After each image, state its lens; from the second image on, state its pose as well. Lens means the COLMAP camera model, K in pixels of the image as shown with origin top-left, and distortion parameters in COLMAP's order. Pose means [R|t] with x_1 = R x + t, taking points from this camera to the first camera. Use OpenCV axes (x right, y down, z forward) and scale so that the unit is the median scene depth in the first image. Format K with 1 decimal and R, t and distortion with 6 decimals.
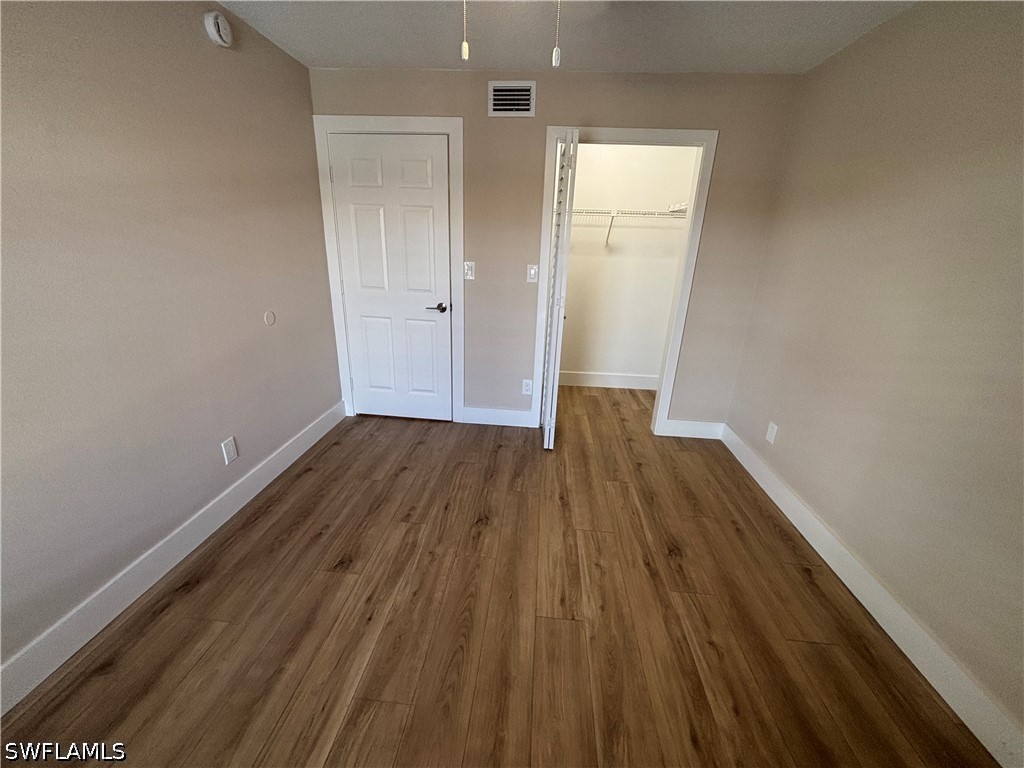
lens RADIAL K [[412.3, 0, 512.0], [0, 412.3, 384.0], [0, 0, 1]] dist [-0.001706, 0.000140]
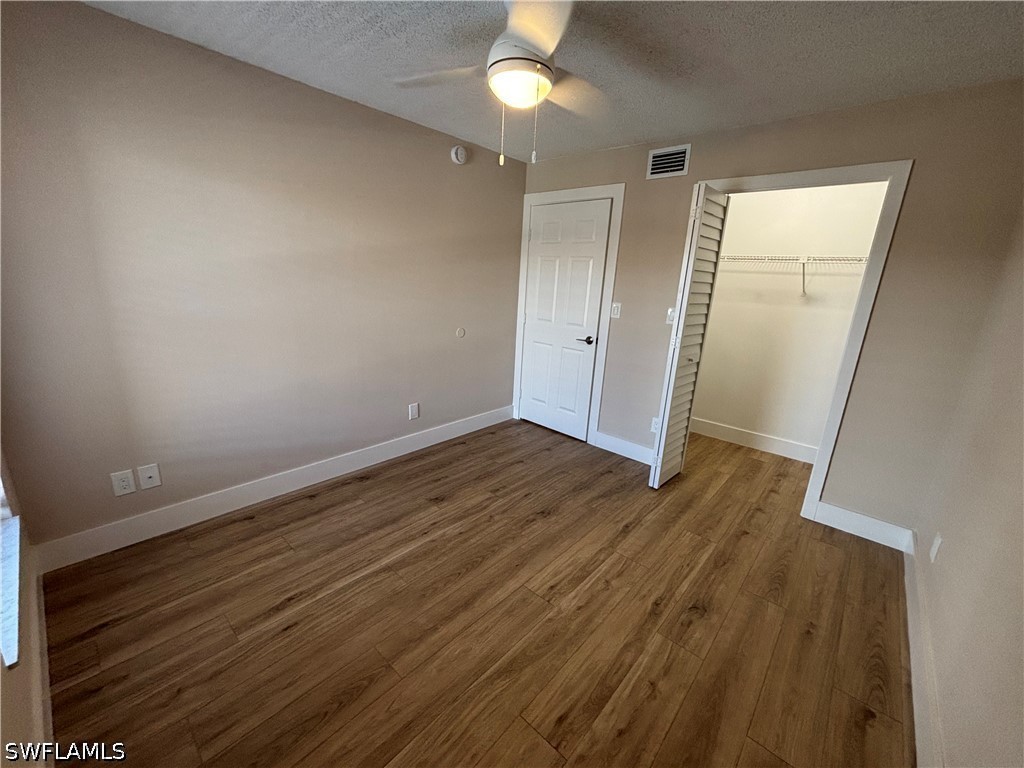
lens RADIAL K [[411.4, 0, 512.0], [0, 411.4, 384.0], [0, 0, 1]] dist [0.002792, 0.000181]
pose [[0.798063, 0.160085, -0.580921, 0.406001], [-0.223220, 0.974018, -0.038246, 0.032604], [0.559704, 0.160195, 0.813061, -0.050970]]
